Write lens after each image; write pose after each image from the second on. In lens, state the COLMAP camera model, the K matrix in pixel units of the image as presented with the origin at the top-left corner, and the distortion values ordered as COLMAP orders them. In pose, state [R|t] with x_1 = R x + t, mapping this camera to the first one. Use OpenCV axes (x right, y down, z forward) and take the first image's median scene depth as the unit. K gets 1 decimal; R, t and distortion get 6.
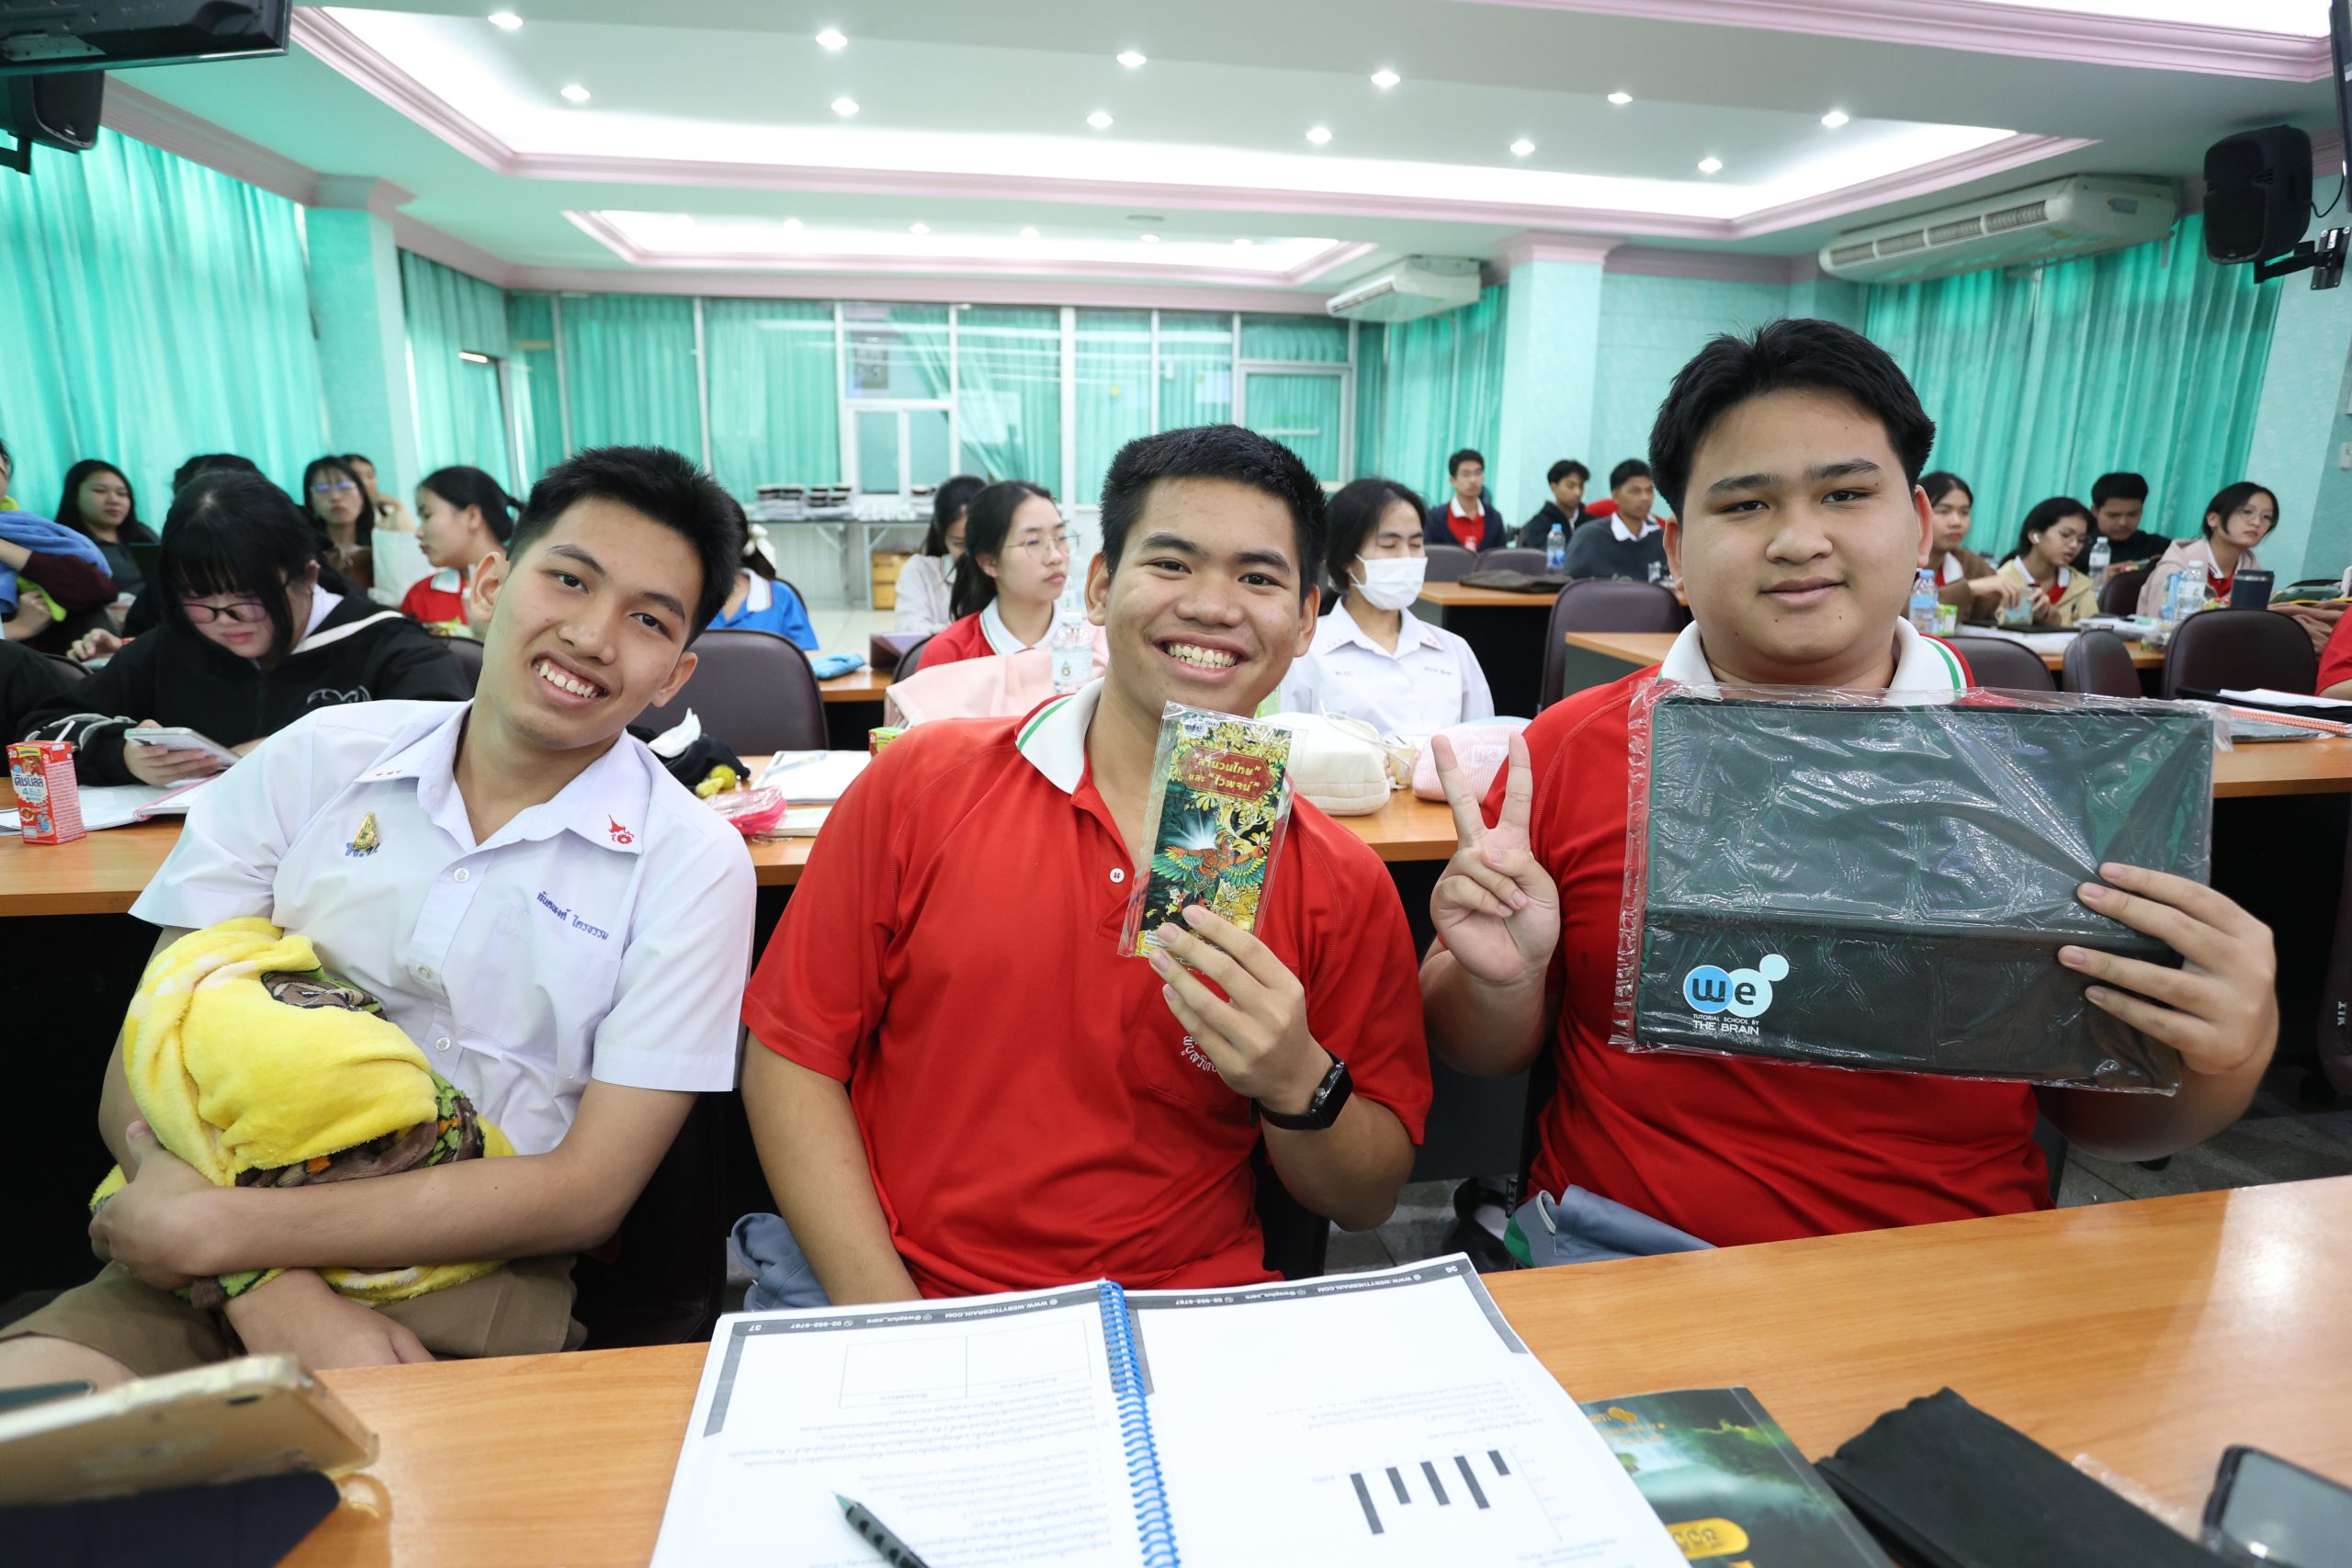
lens RADIAL K [[1325.4, 0, 1172.9], [0, 1325.4, 795.3], [0, 0, 1]] dist [-0.069396, 0.042903]
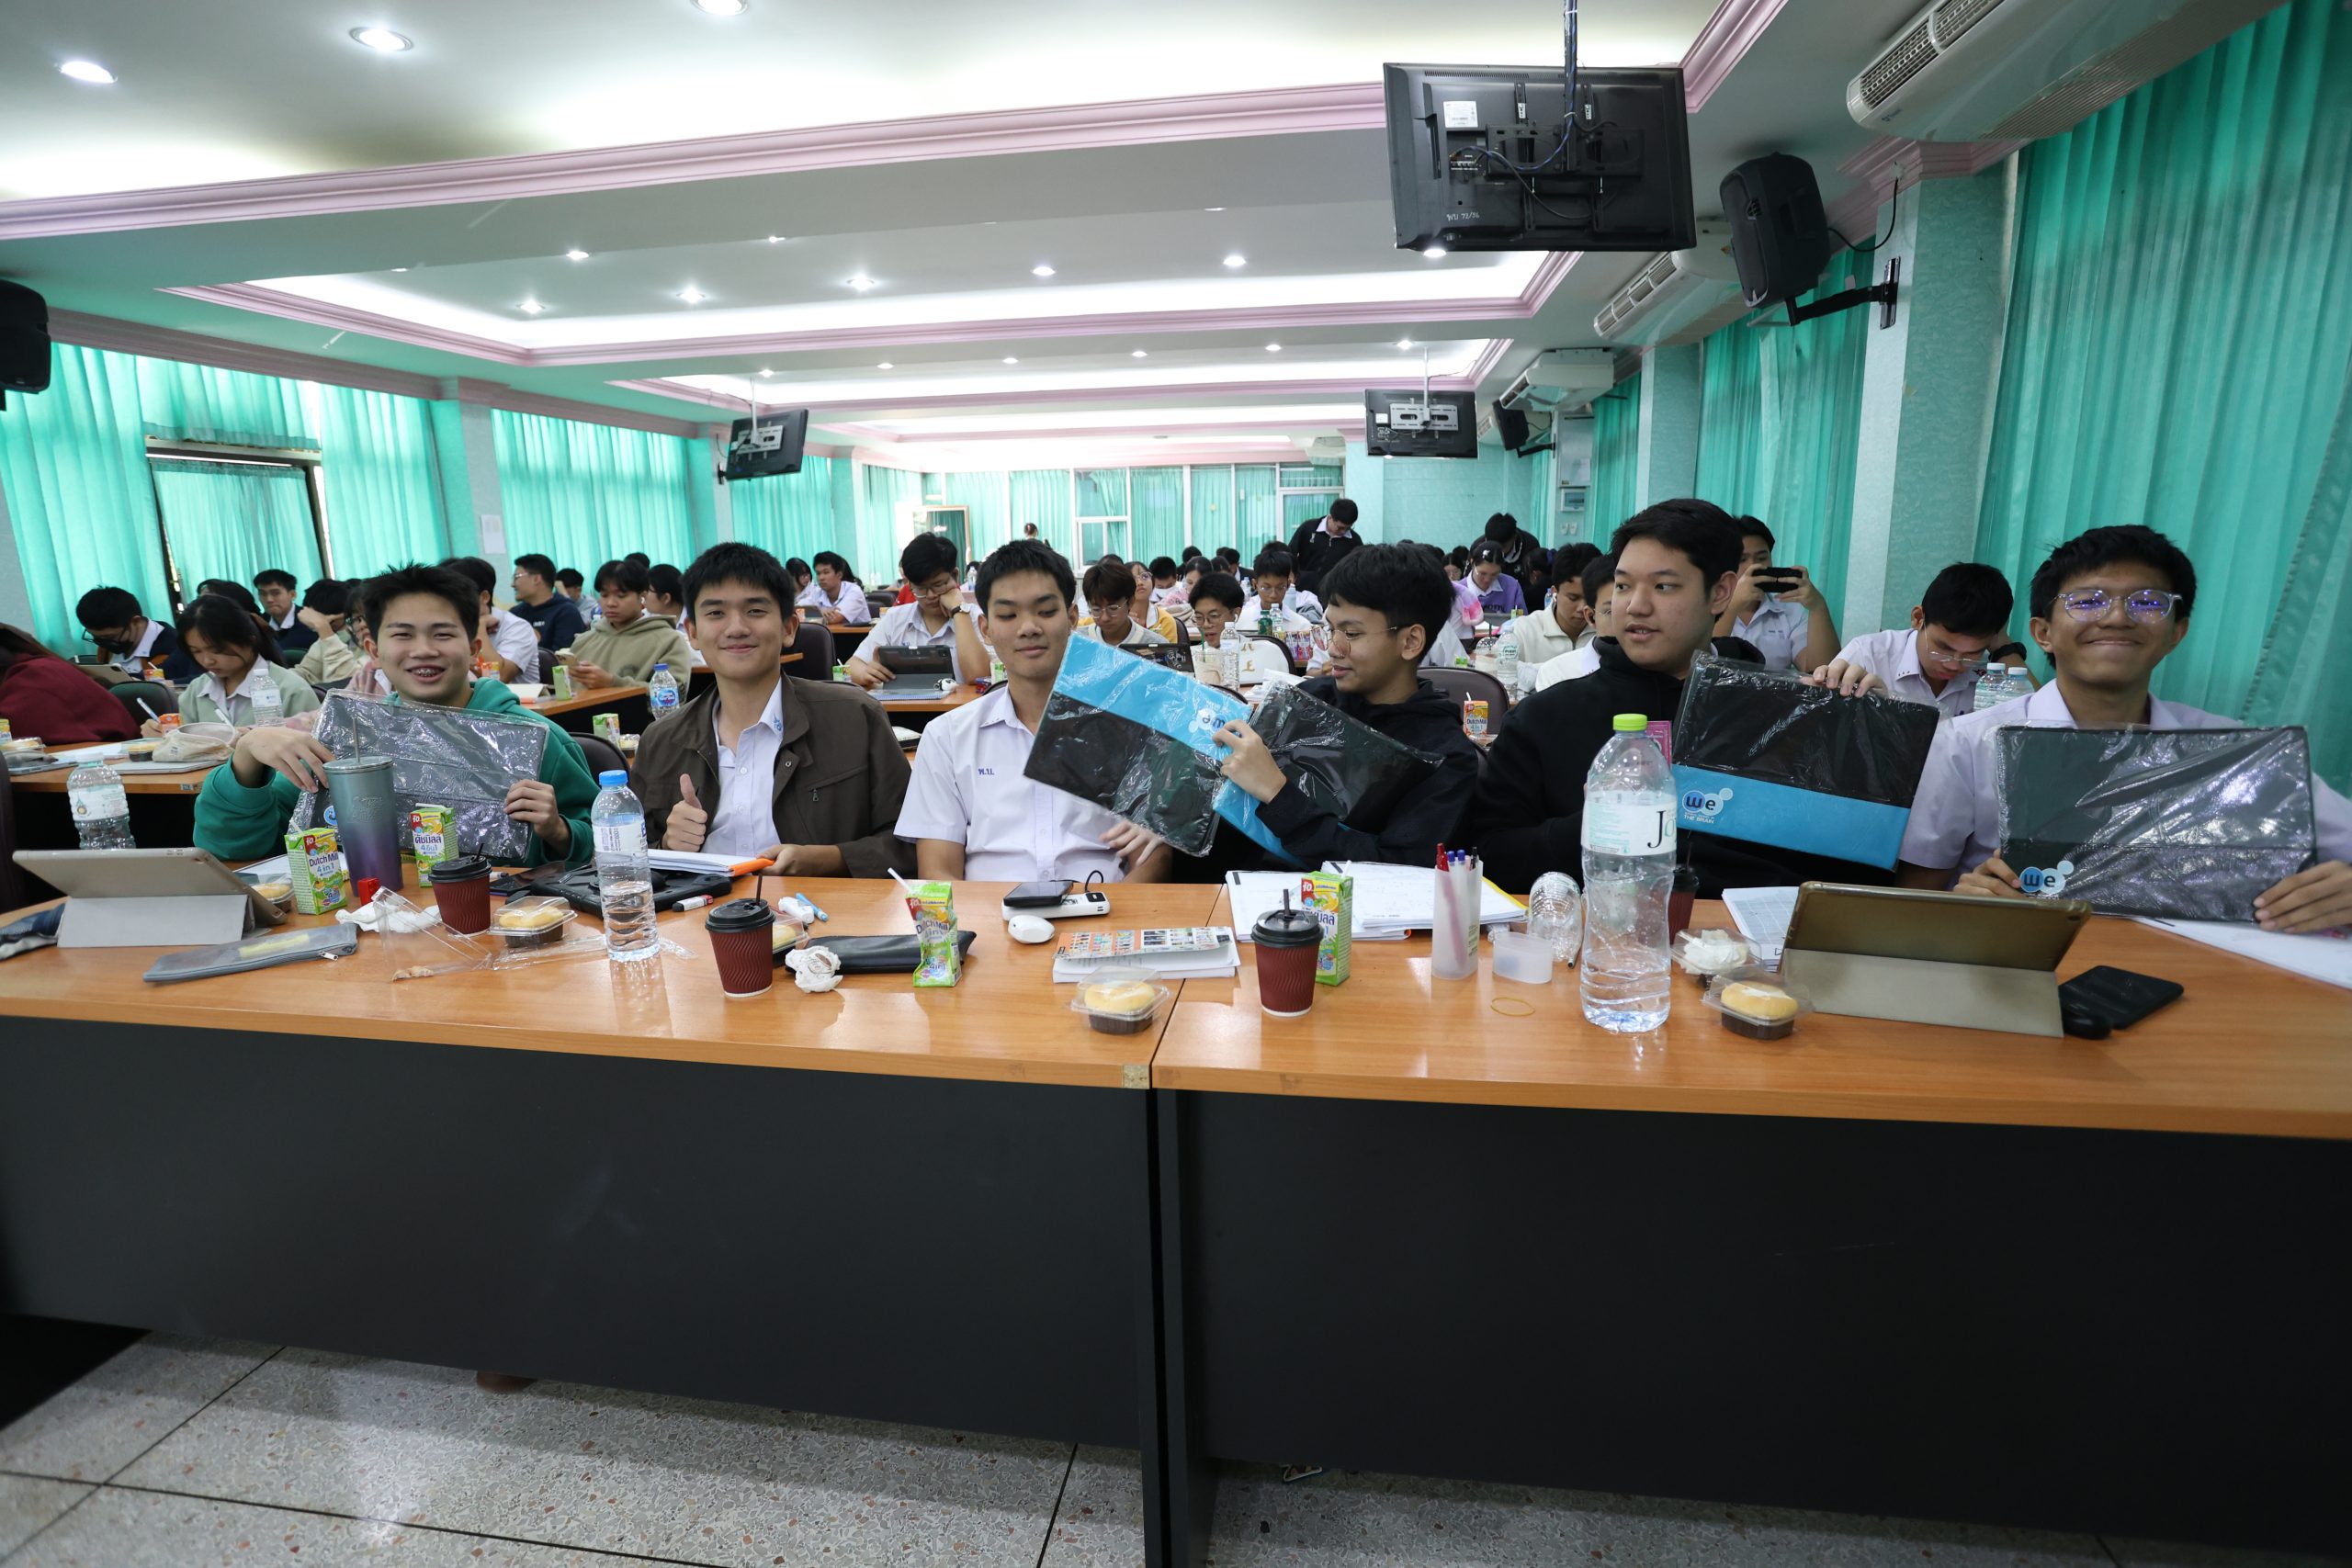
lens RADIAL K [[1144.2, 0, 1175.6], [0, 1144.2, 794.2], [0, 0, 1]] dist [-0.066988, 0.027803]
pose [[0.945833, 0.038204, -0.322397, 0.627821], [-0.048010, 0.998593, -0.022518, 0.197857], [0.321084, 0.036777, 0.946337, -0.765837]]
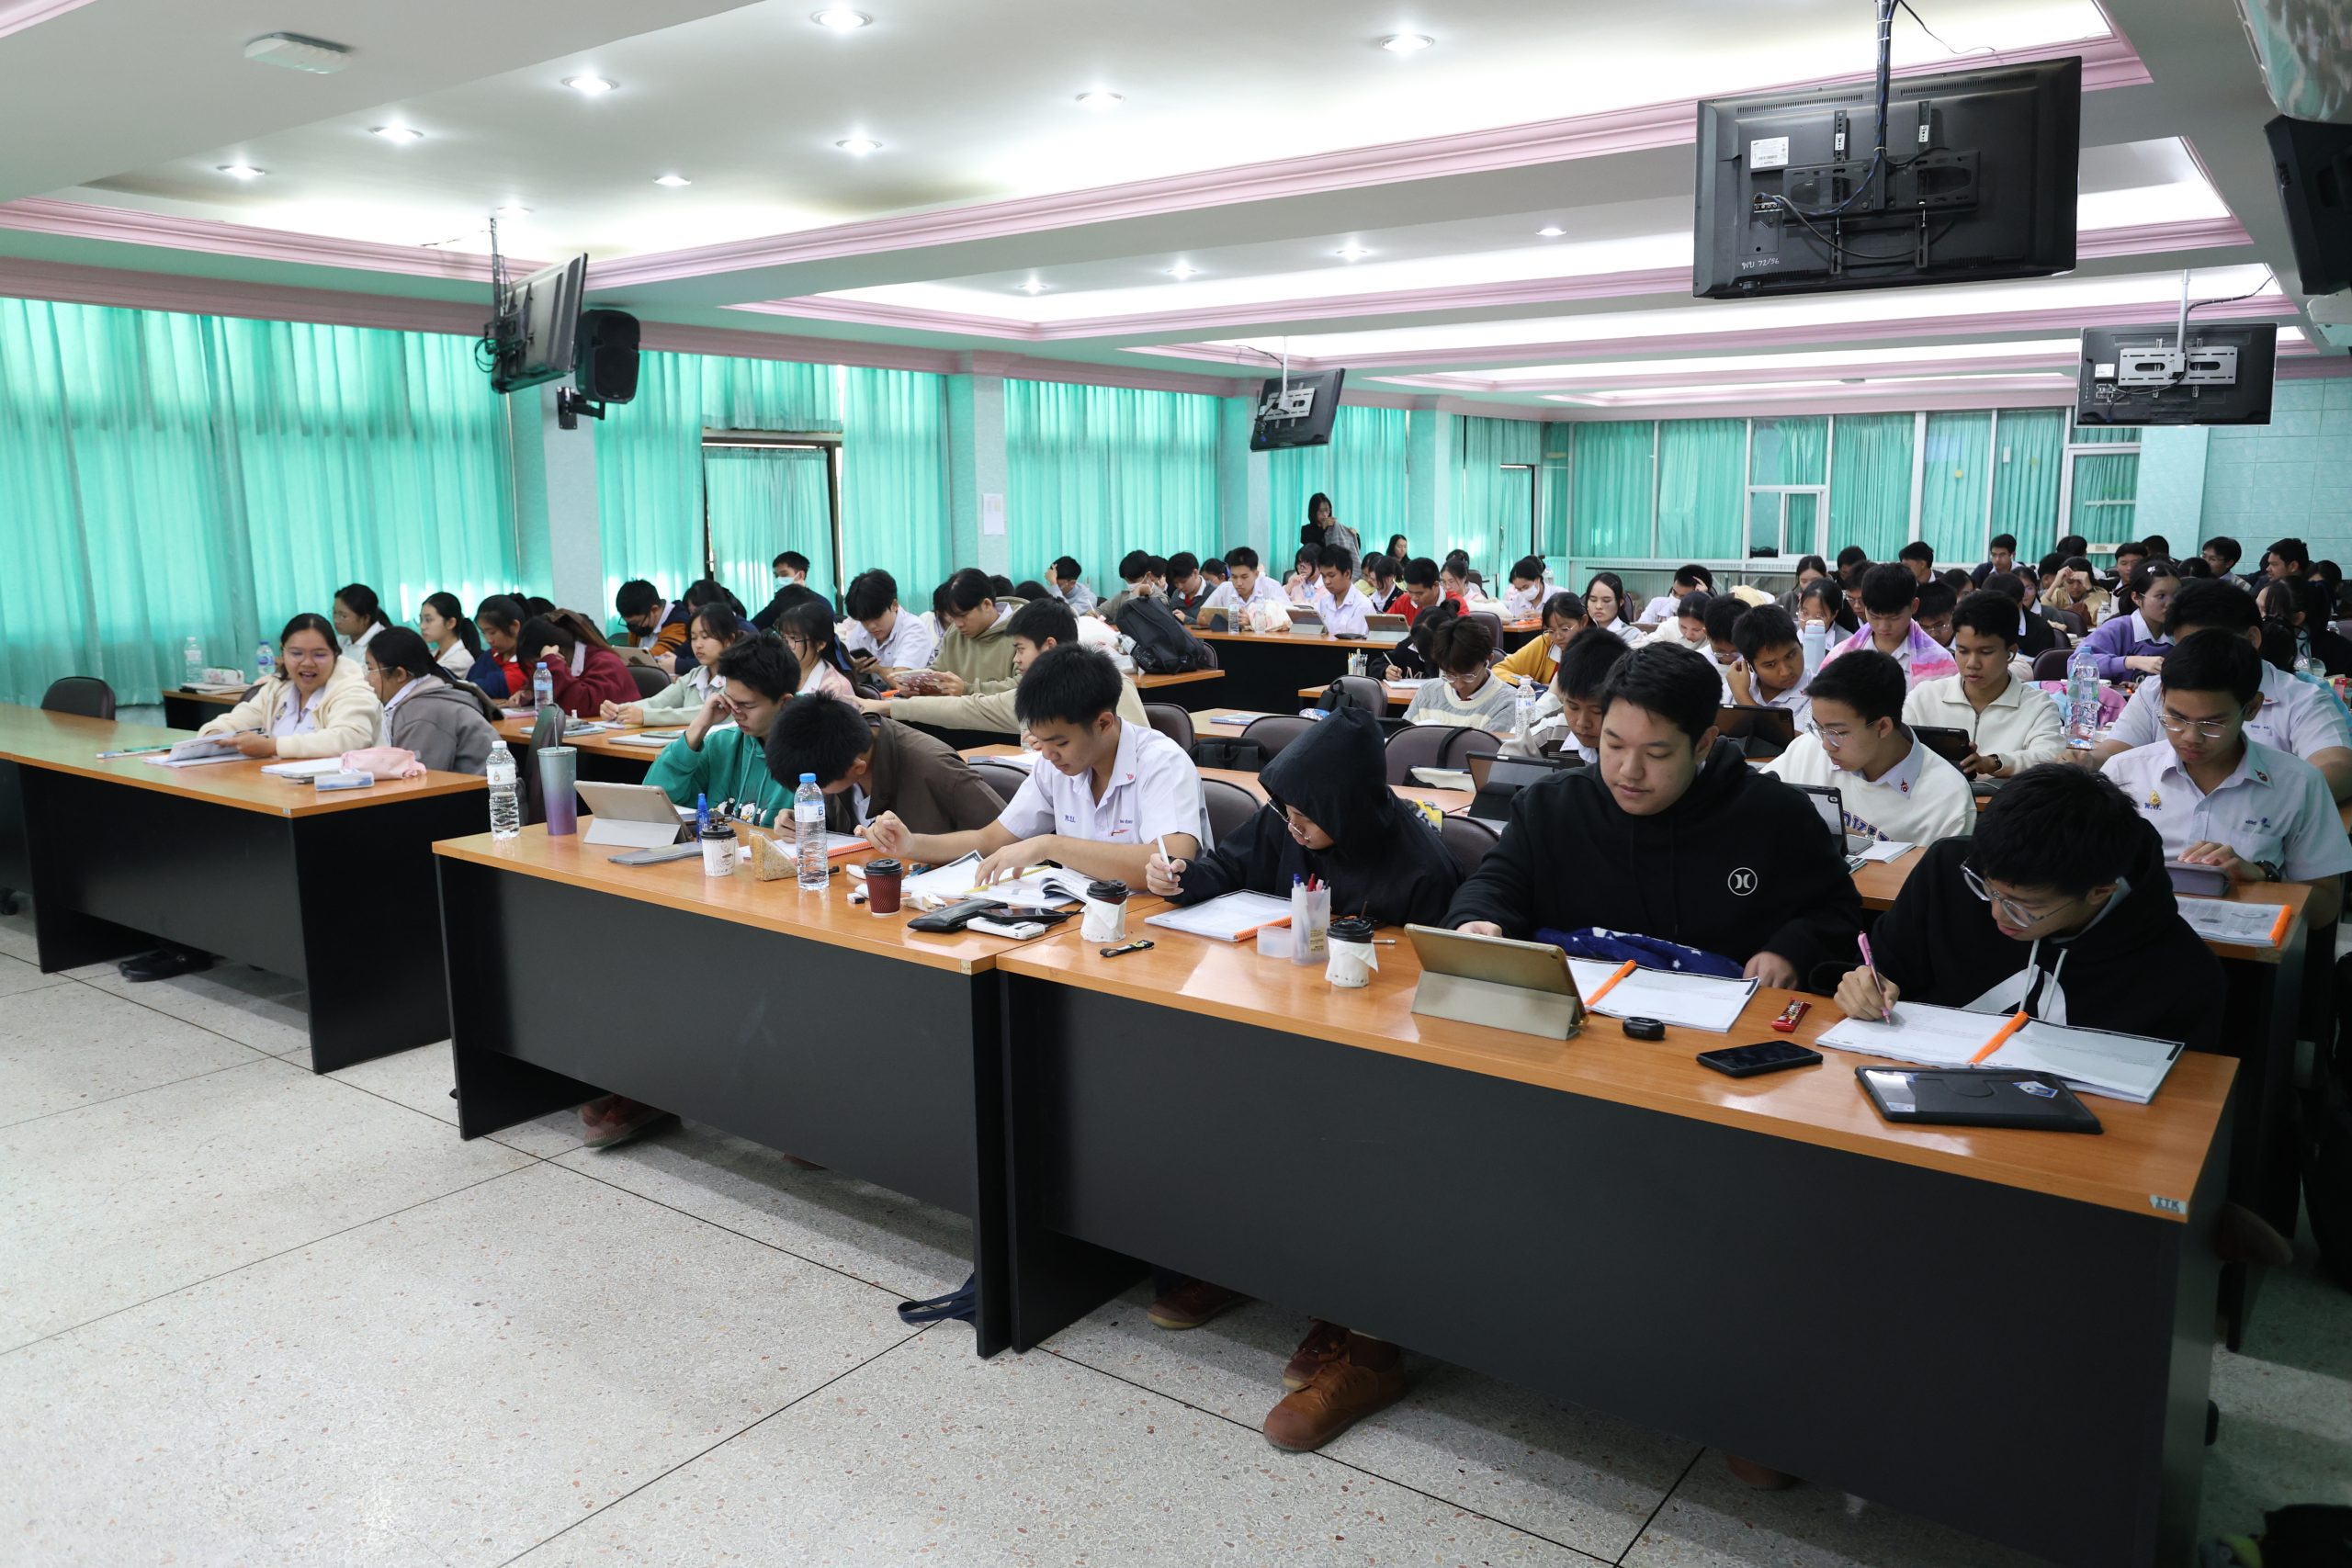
lens RADIAL K [[1664.8, 0, 1174.7], [0, 1664.8, 795.1], [0, 0, 1]] dist [-0.043650, 0.056036]
pose [[0.686279, 0.106725, -0.719466, 0.873389], [-0.160843, 0.986955, -0.007020, 0.188880], [0.709331, 0.120539, 0.694492, -0.864121]]
